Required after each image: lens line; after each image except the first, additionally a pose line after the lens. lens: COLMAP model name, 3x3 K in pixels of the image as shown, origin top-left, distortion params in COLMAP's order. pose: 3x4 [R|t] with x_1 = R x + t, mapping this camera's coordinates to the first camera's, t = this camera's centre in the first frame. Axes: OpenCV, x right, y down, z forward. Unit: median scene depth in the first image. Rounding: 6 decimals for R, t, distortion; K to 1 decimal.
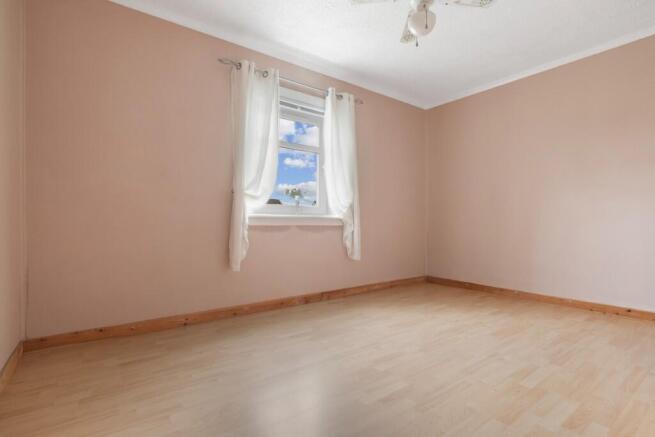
lens RADIAL K [[314.0, 0, 327.5], [0, 314.0, 218.5], [0, 0, 1]] dist [0.001402, 0.000387]
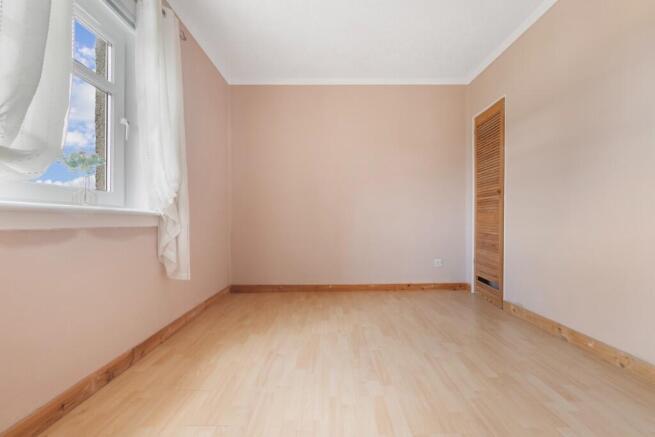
lens RADIAL K [[311.3, 0, 327.5], [0, 311.3, 218.5], [0, 0, 1]] dist [-0.000177, 0.000246]
pose [[0.600233, -0.000972, 0.799825, -0.247442], [0.001139, 0.999999, 0.000361, 0.007675], [-0.799825, 0.000695, 0.600233, 0.400508]]
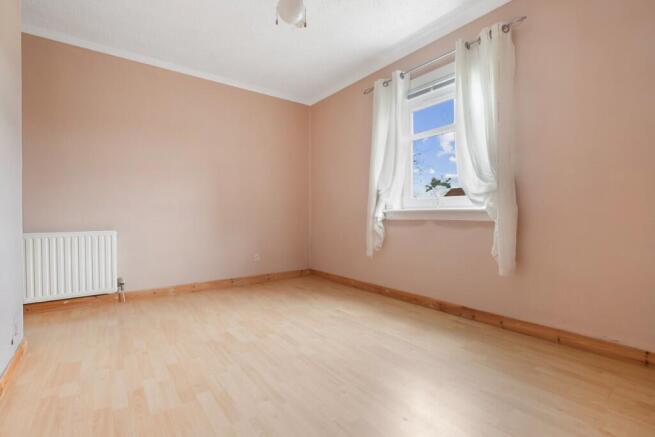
lens RADIAL K [[310.3, 0, 334.7], [0, 310.3, 217.4], [0, 0, 1]] dist [-0.003832, -0.000067]
pose [[0.013449, 0.000441, -0.999909, 0.748113], [0.008432, 0.999964, 0.000554, 0.010403], [0.999874, -0.008438, 0.013445, 0.670401]]
